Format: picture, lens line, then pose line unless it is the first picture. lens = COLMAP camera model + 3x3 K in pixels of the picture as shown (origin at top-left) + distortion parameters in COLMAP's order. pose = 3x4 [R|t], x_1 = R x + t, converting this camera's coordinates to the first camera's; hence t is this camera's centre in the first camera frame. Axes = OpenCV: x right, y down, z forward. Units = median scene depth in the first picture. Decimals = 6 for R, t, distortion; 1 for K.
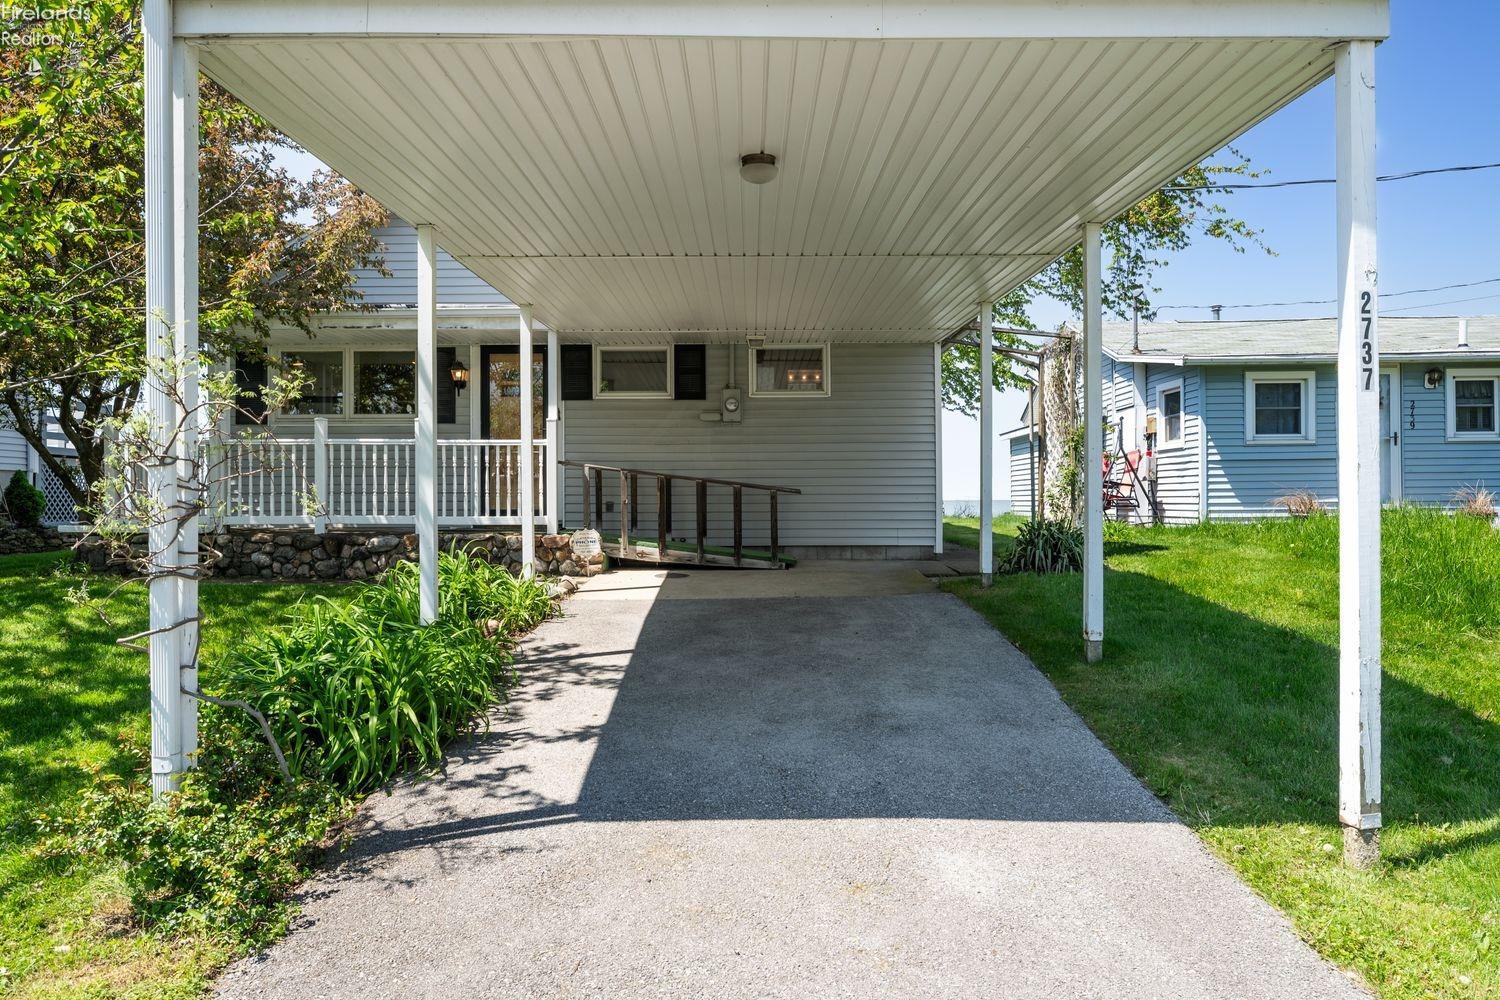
lens RADIAL K [[1018.7, 0, 751.1], [0, 1018.7, 491.6], [0, 0, 1]] dist [0.003241, 0.000754]
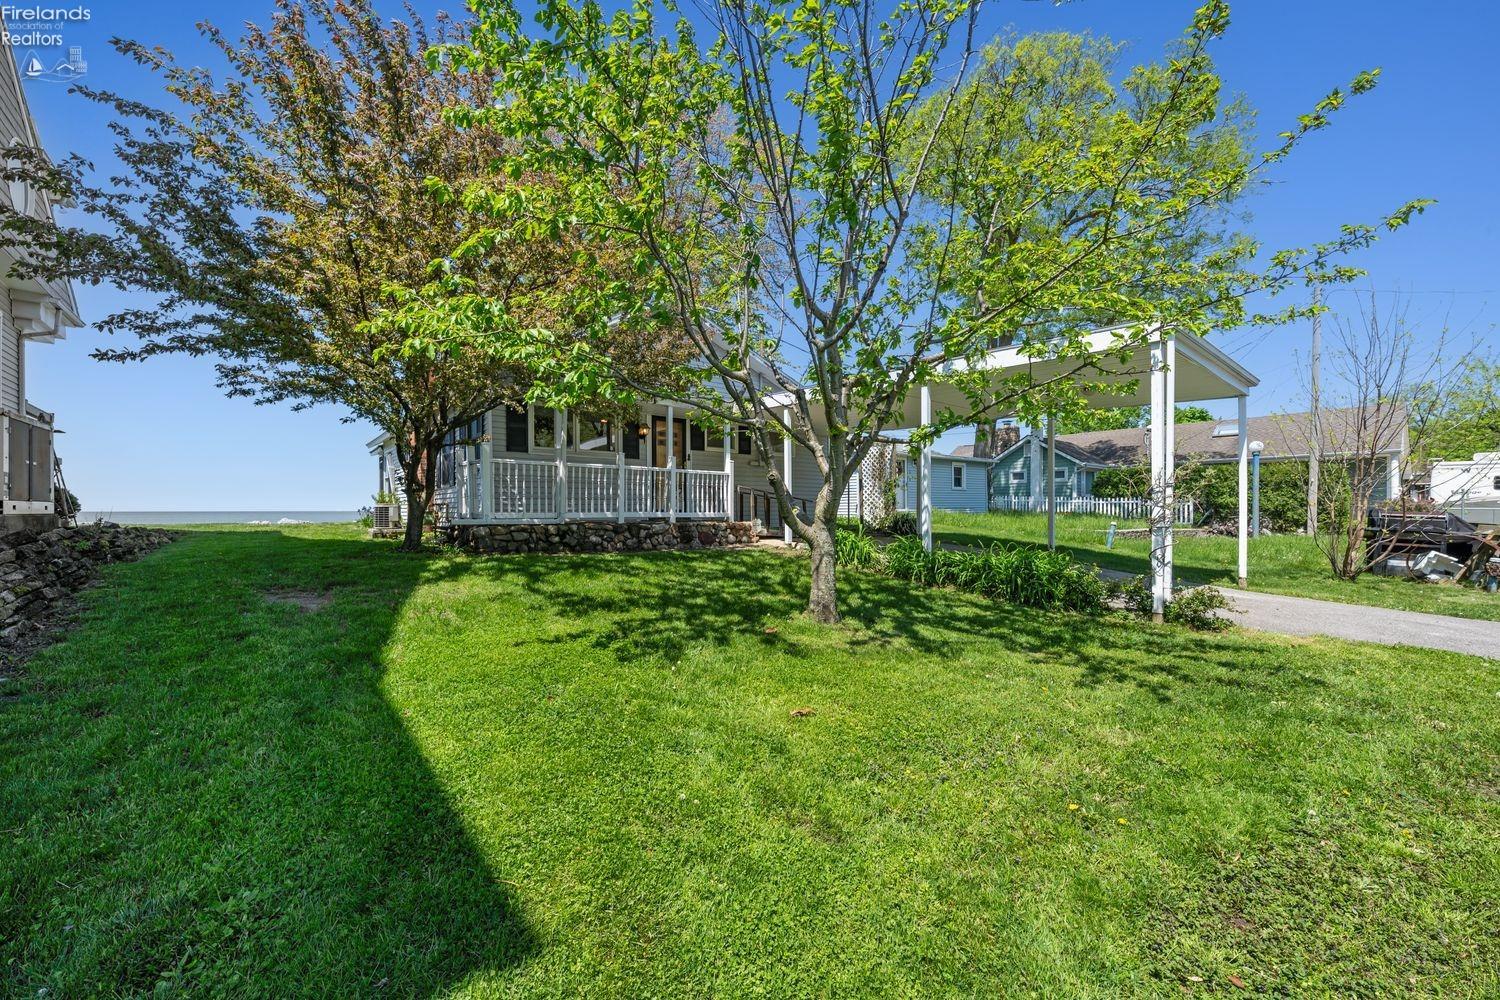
lens RADIAL K [[615.9, 0, 750.0], [0, 615.9, 500.0], [0, 0, 1]] dist [-0.001695, -0.000242]
pose [[0.710392, 0.016198, 0.703620, -0.953871], [-0.009588, 0.999865, -0.013338, 0.014977], [-0.703741, 0.002729, 0.710451, 0.145072]]
